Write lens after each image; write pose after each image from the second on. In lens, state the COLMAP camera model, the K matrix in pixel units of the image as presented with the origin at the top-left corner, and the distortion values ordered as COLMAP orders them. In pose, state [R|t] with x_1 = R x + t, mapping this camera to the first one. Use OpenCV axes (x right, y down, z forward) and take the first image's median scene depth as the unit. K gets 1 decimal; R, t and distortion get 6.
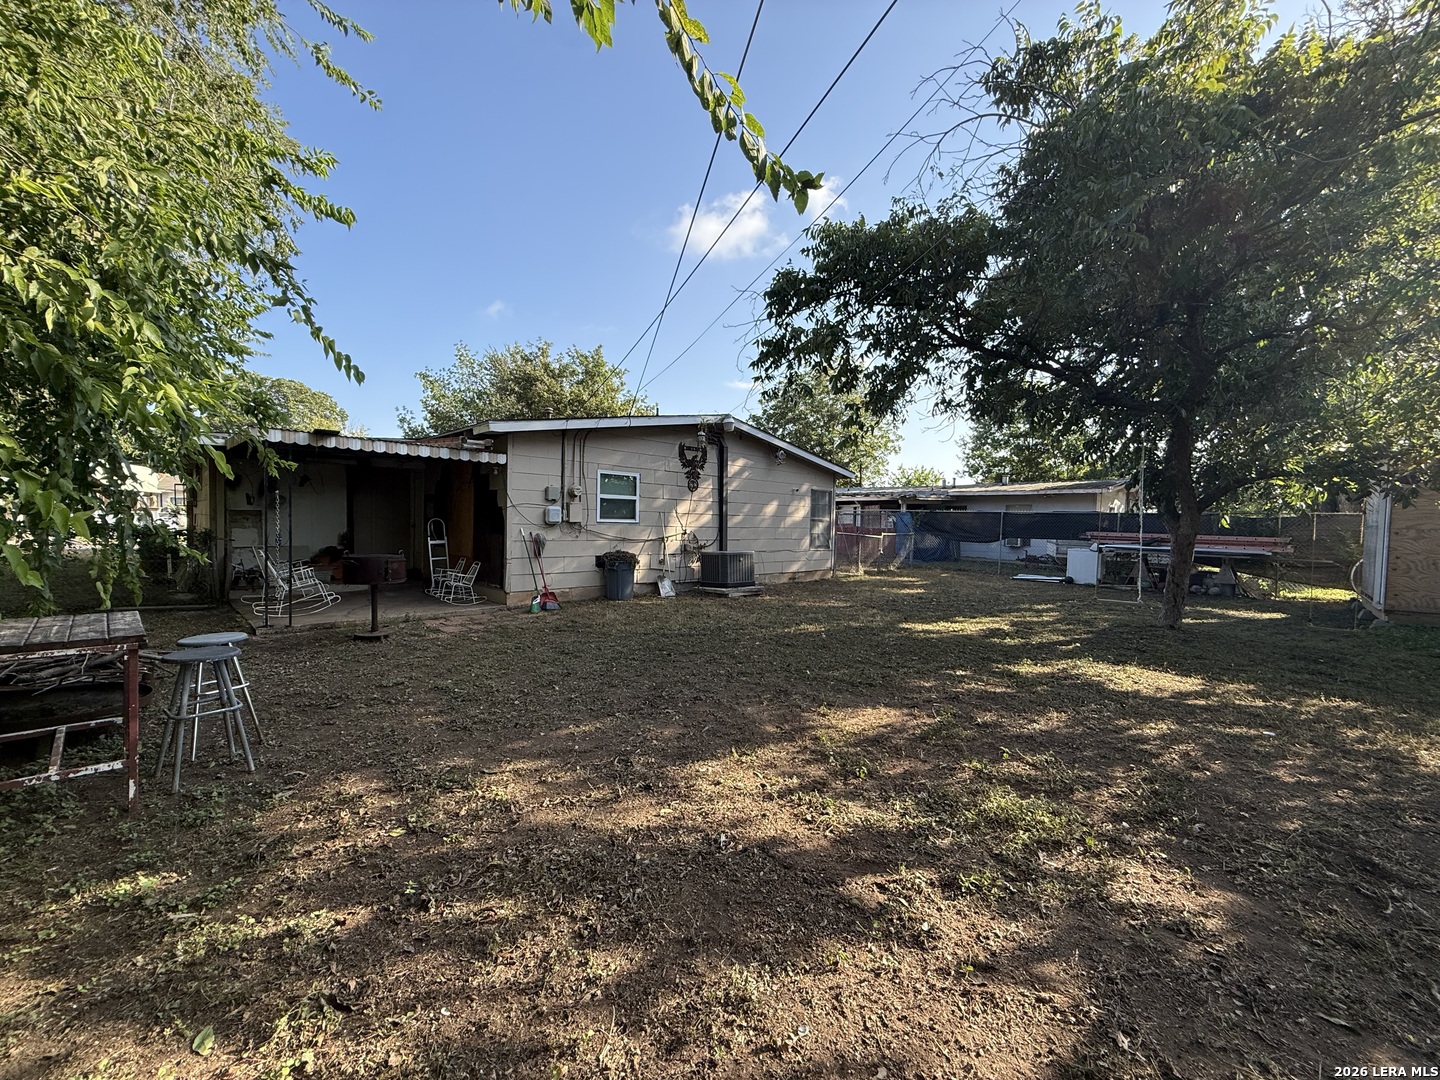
lens RADIAL K [[574.2, 0, 720.7], [0, 574.2, 542.0], [0, 0, 1]] dist [0.000024, 0.000004]
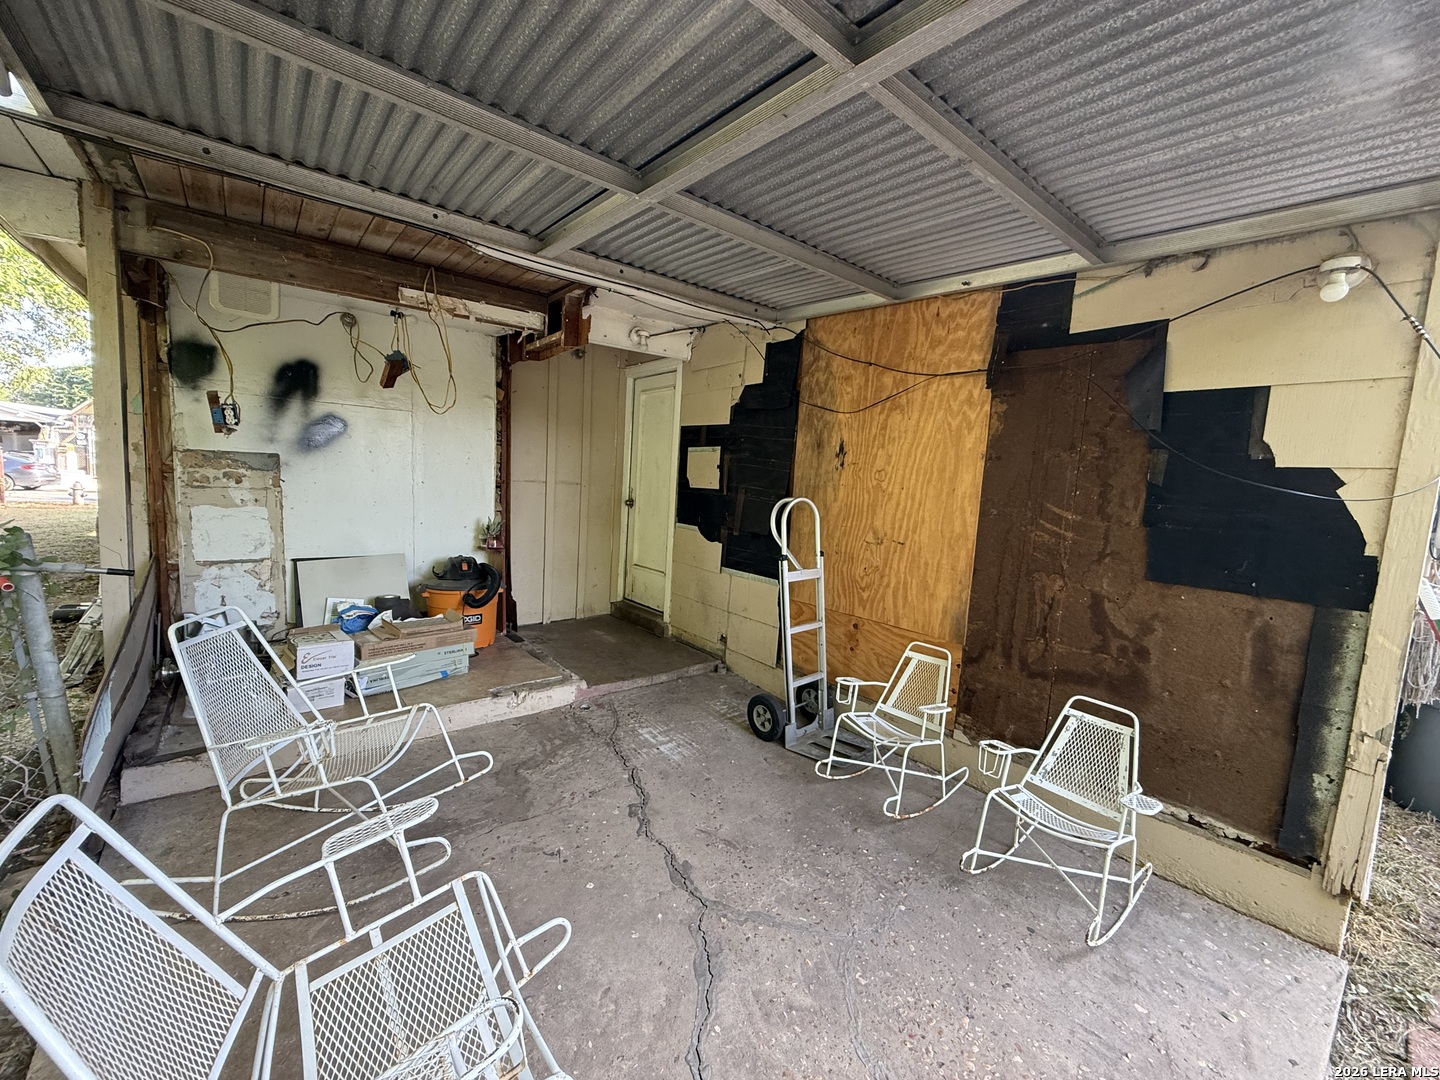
lens RADIAL K [[574.2, 0, 718.9], [0, 574.2, 542.0], [0, 0, 1]] dist [0.000024, 0.000004]
pose [[0.995385, 0.043760, -0.085402, -0.514054], [-0.037924, 0.996909, 0.068803, -0.037092], [0.088149, -0.065246, 0.993968, 0.692112]]
